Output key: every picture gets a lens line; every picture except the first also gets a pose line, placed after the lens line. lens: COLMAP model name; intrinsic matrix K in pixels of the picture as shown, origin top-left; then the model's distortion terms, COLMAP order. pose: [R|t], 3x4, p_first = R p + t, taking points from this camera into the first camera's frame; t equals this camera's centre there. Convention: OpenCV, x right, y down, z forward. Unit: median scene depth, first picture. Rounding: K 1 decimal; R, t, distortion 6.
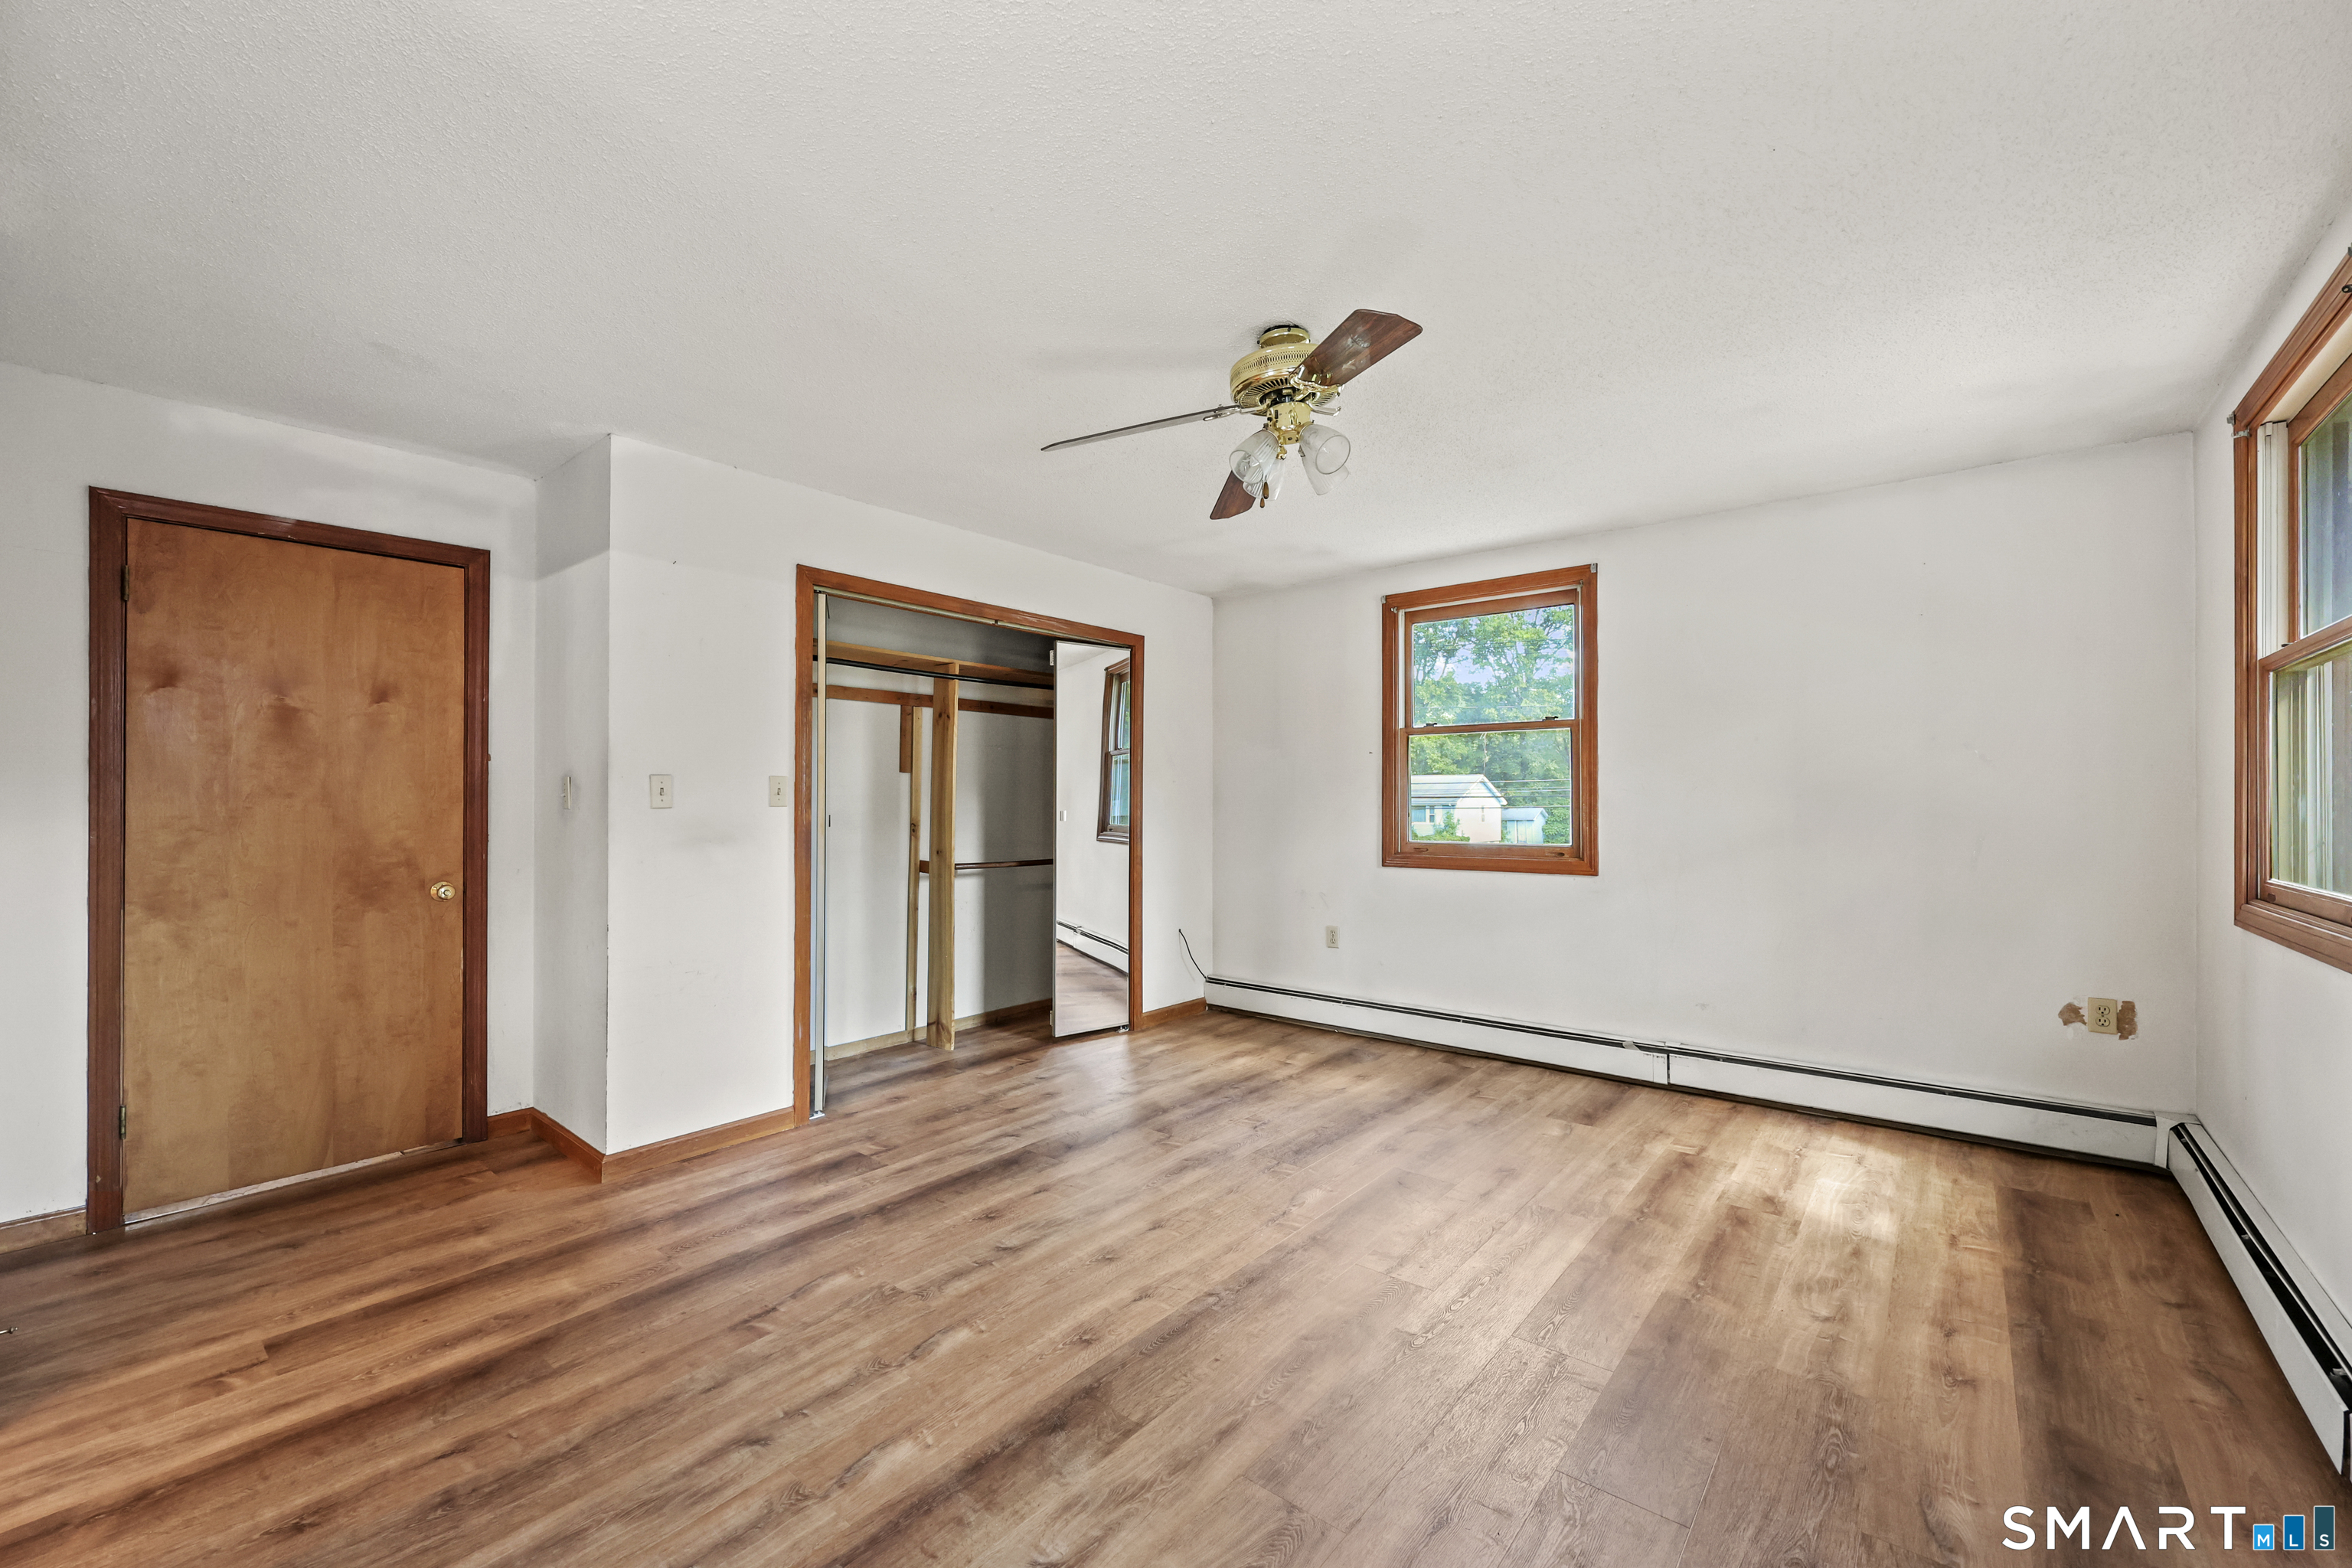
lens RADIAL K [[947.6, 0, 1174.1], [0, 947.6, 794.3], [0, 0, 1]] dist [0.007230, -0.000320]
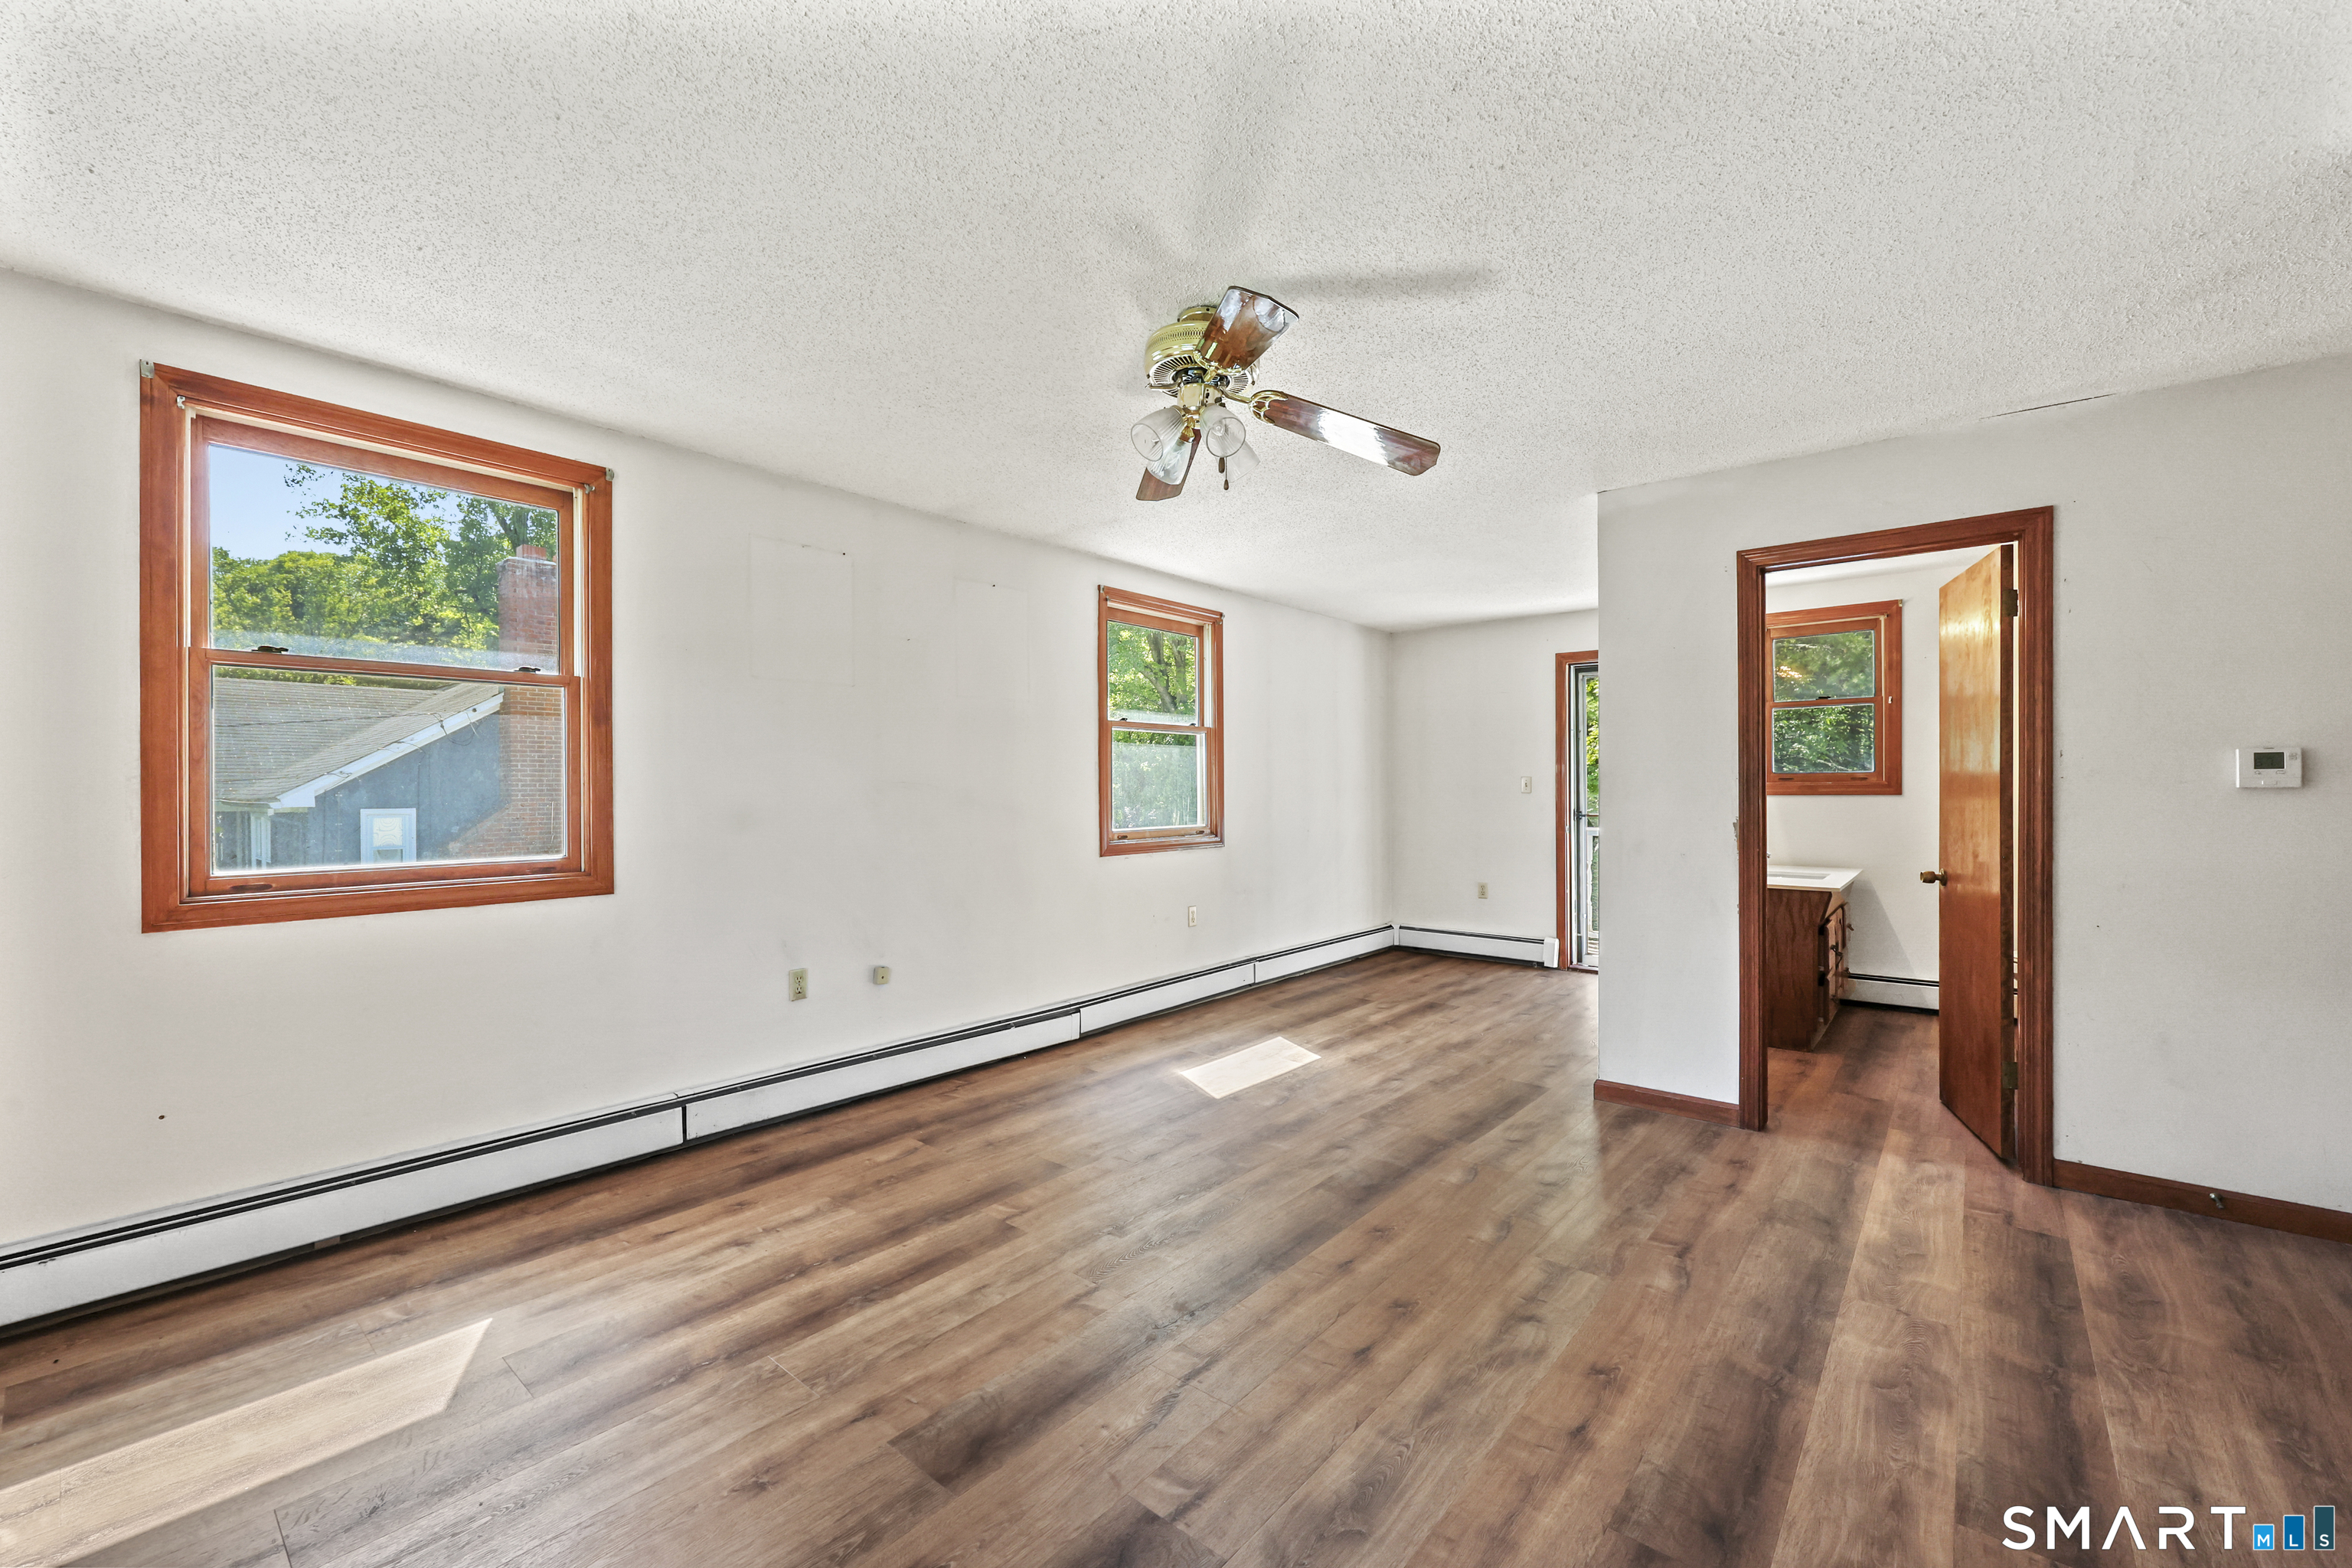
lens RADIAL K [[947.6, 0, 1174.1], [0, 947.6, 794.3], [0, 0, 1]] dist [0.007230, -0.000320]
pose [[-0.999880, 0.001216, 0.015458, 0.118896], [0.001174, 0.999996, -0.002701, 0.009526], [-0.015461, -0.002683, -0.999877, 1.744958]]
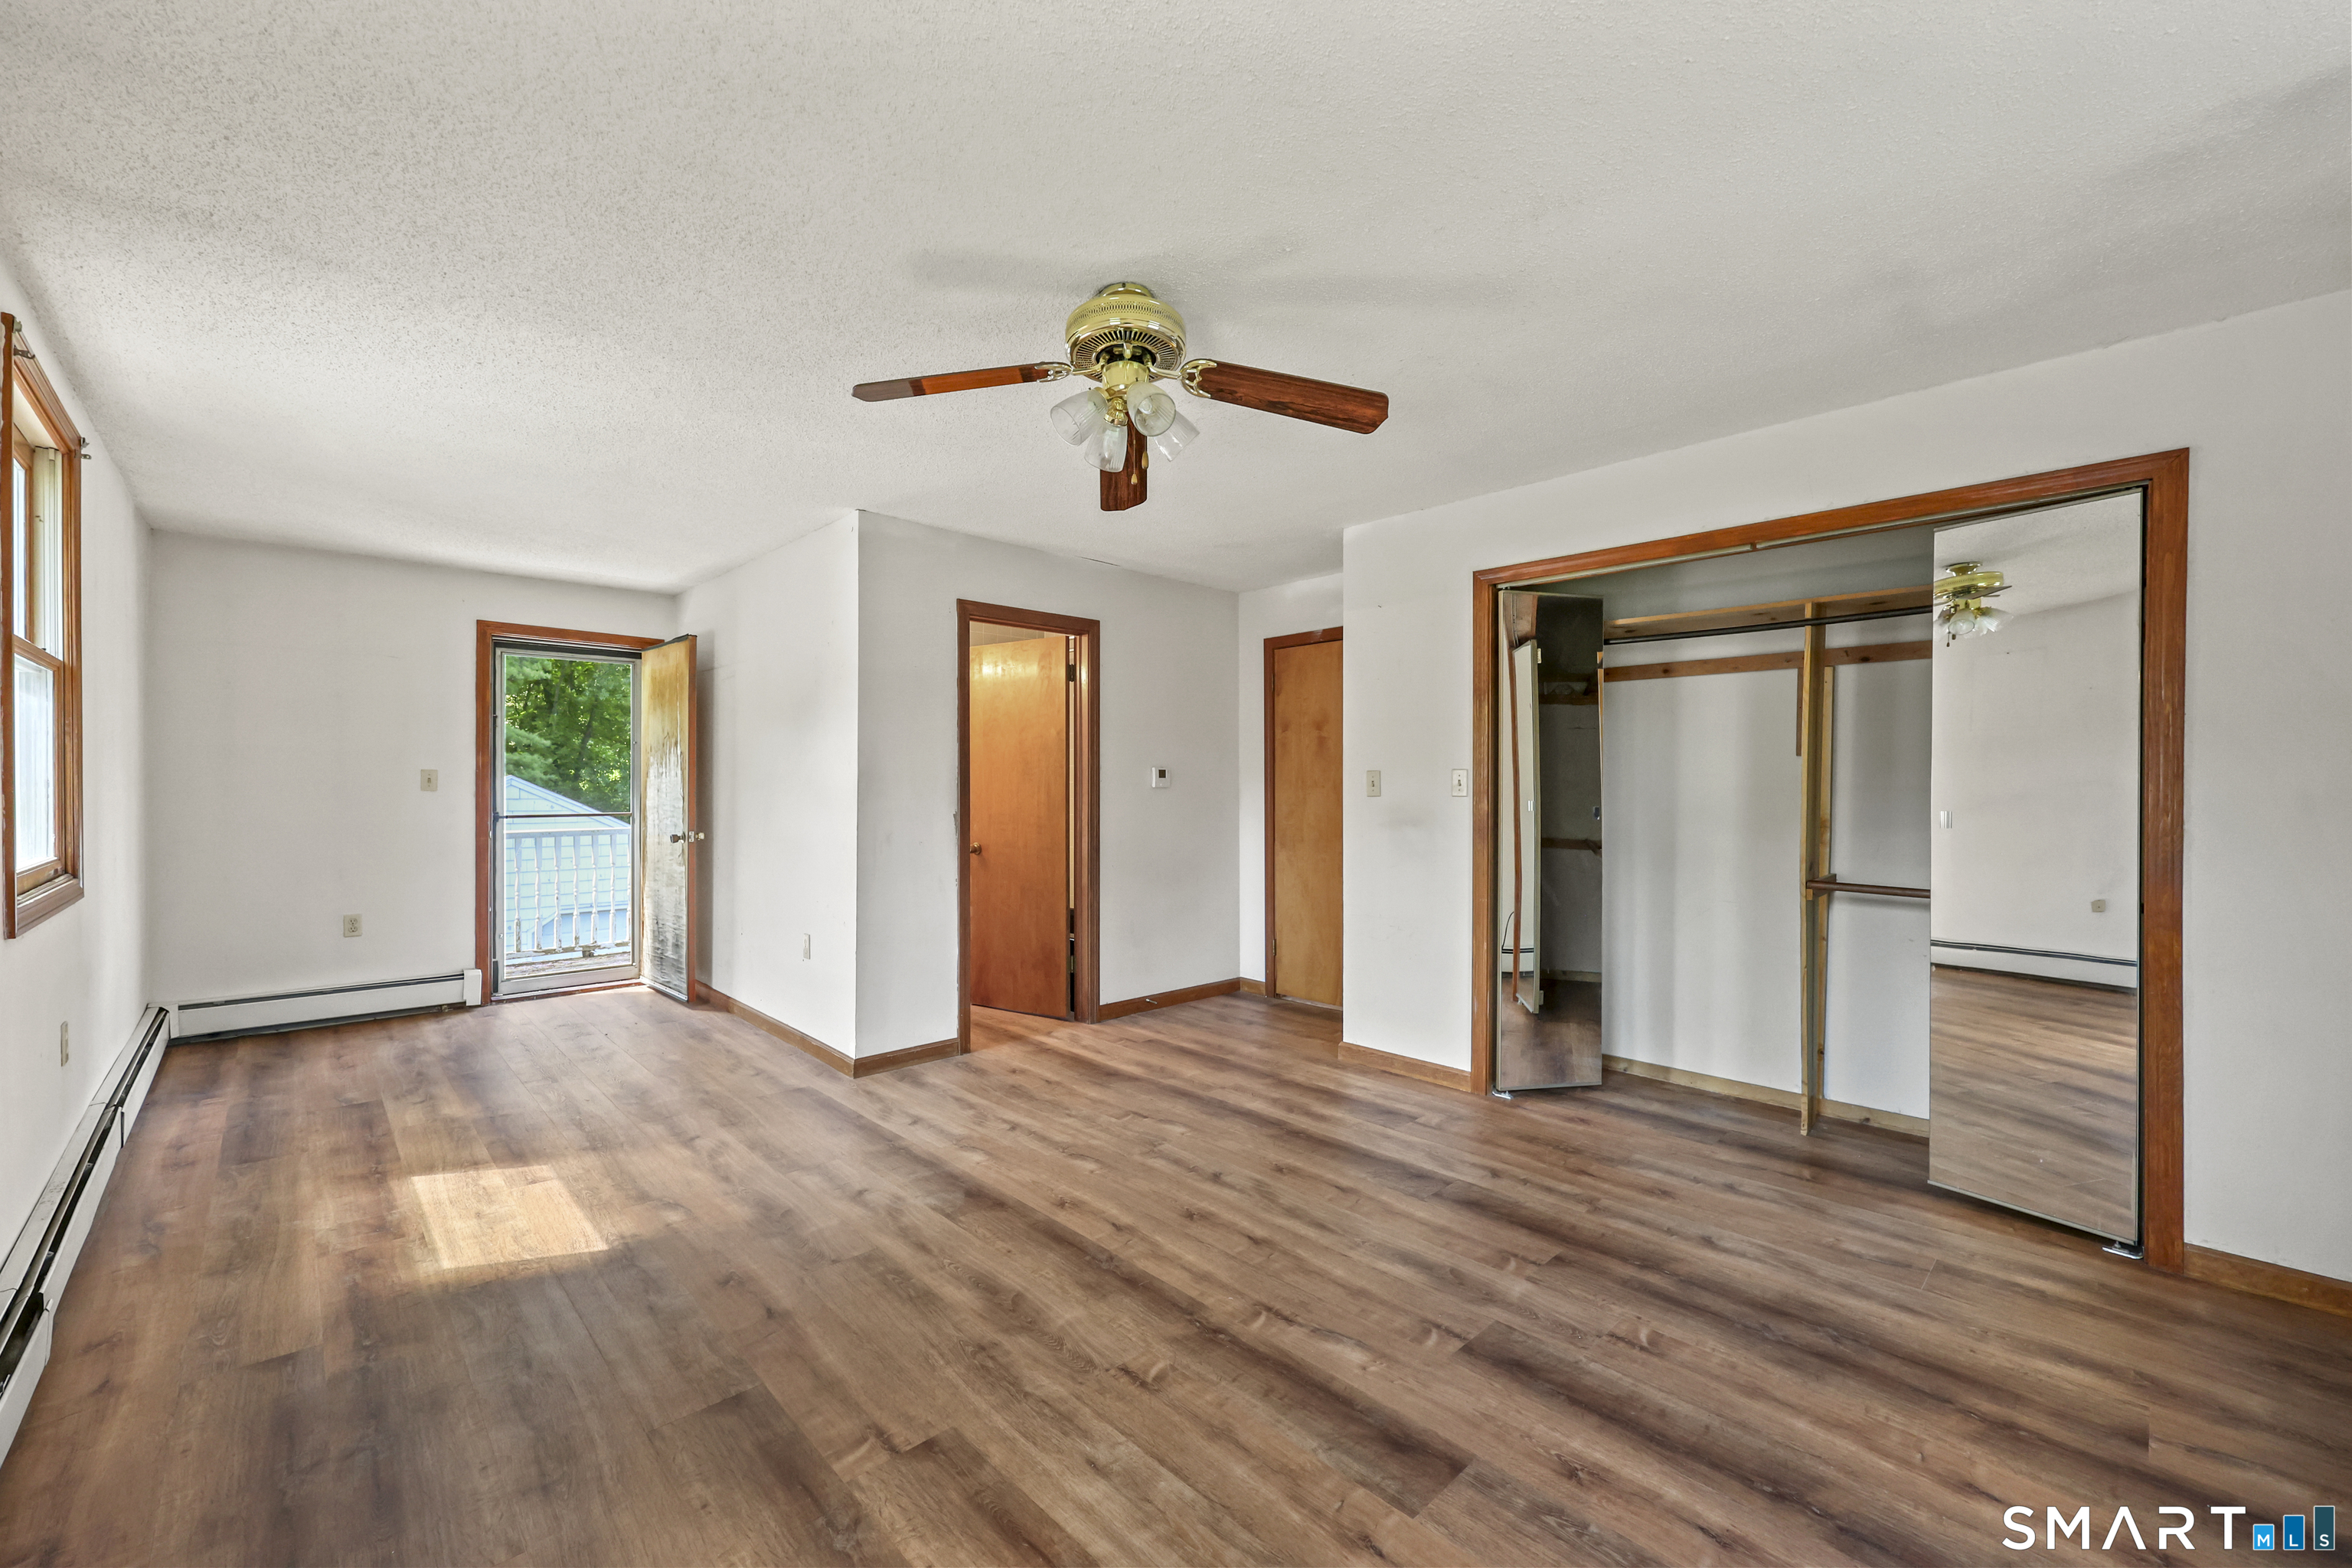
lens RADIAL K [[947.6, 0, 1174.1], [0, 947.6, 794.3], [0, 0, 1]] dist [0.007230, -0.000320]
pose [[-0.120618, 0.005742, -0.992682, 0.918686], [0.003227, 0.999980, 0.005392, 0.004797], [0.992694, -0.002553, -0.120635, 1.022523]]
